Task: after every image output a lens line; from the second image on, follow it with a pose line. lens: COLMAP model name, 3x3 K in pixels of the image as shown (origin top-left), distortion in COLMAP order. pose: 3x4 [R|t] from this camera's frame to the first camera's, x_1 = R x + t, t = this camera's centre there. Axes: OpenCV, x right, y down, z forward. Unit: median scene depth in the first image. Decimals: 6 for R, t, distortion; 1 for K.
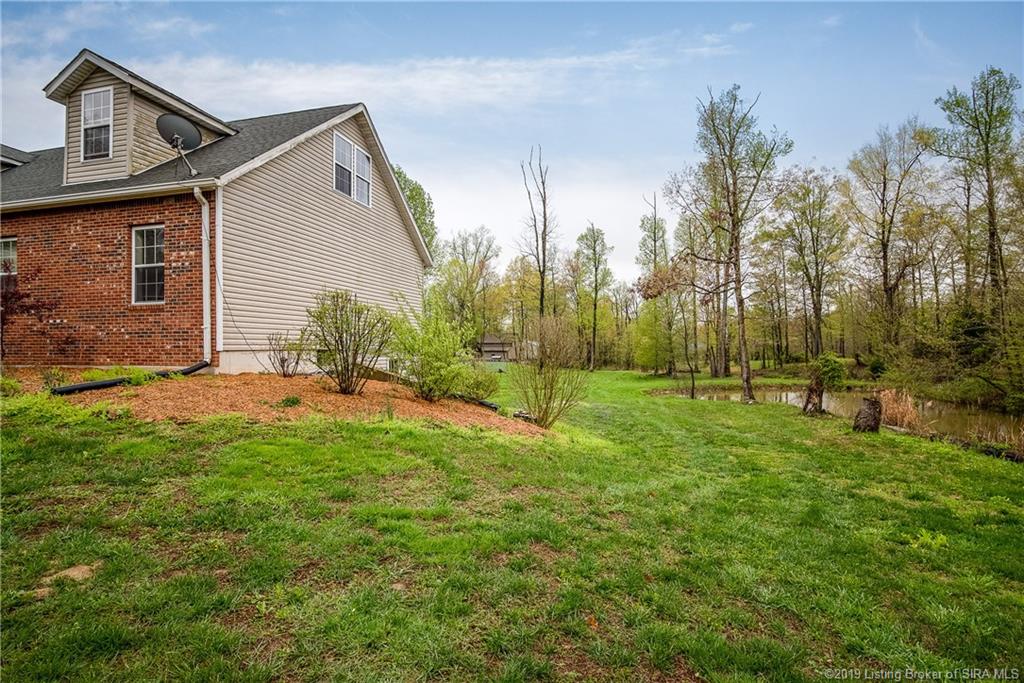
lens RADIAL K [[507.5, 0, 512.0], [0, 507.5, 339.9], [0, 0, 1]] dist [0.000120, 0.000178]
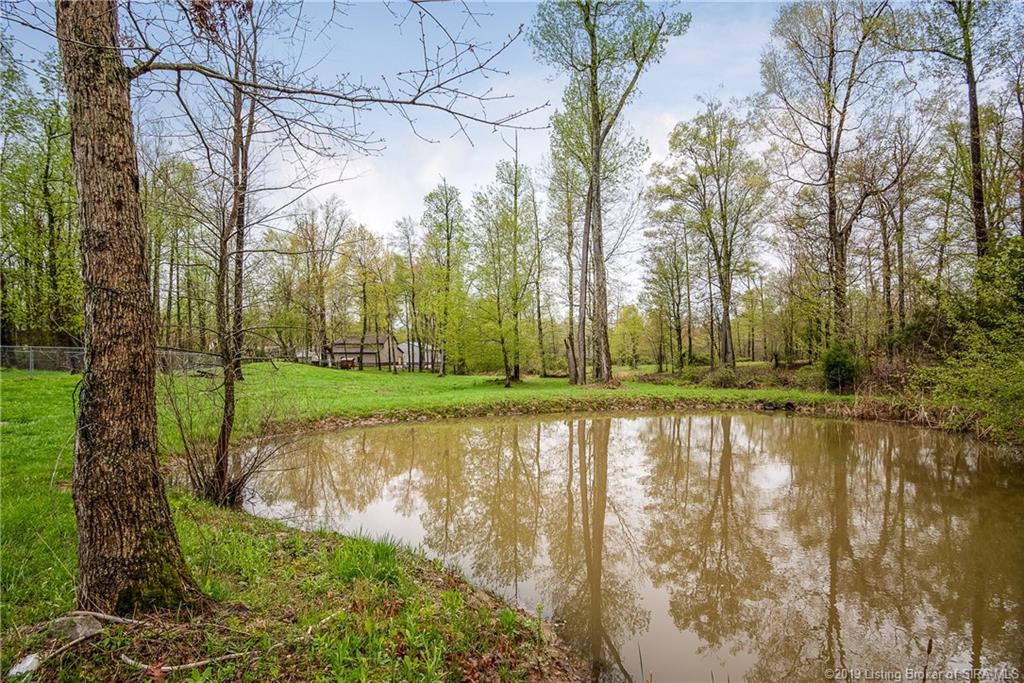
lens RADIAL K [[488.4, 0, 510.7], [0, 488.4, 339.0], [0, 0, 1]] dist [-0.000768, 0.000282]
pose [[0.991809, 0.011452, 0.127218, 1.078085], [-0.008788, 0.999731, -0.021482, 0.139777], [-0.127430, 0.020188, 0.991642, 1.796142]]
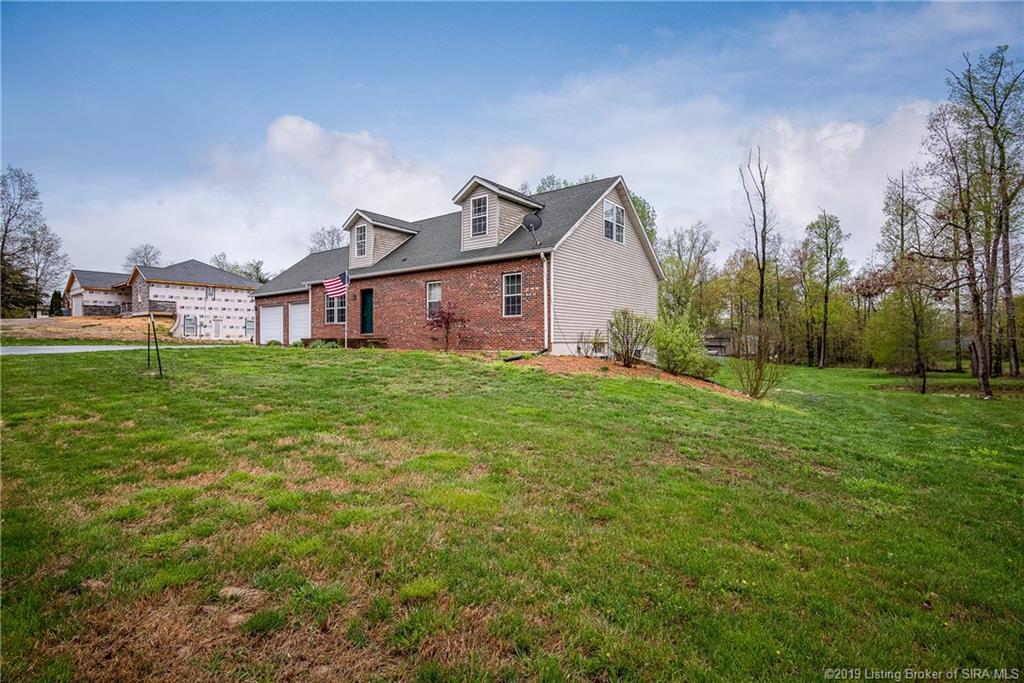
lens RADIAL K [[506.9, 0, 513.6], [0, 506.9, 340.0], [0, 0, 1]] dist [-0.021203, -0.000276]
pose [[0.918849, 0.003536, -0.394595, 0.001397], [0.000529, 0.999948, 0.010193, -0.003838], [0.394610, -0.009575, 0.918799, -0.474336]]
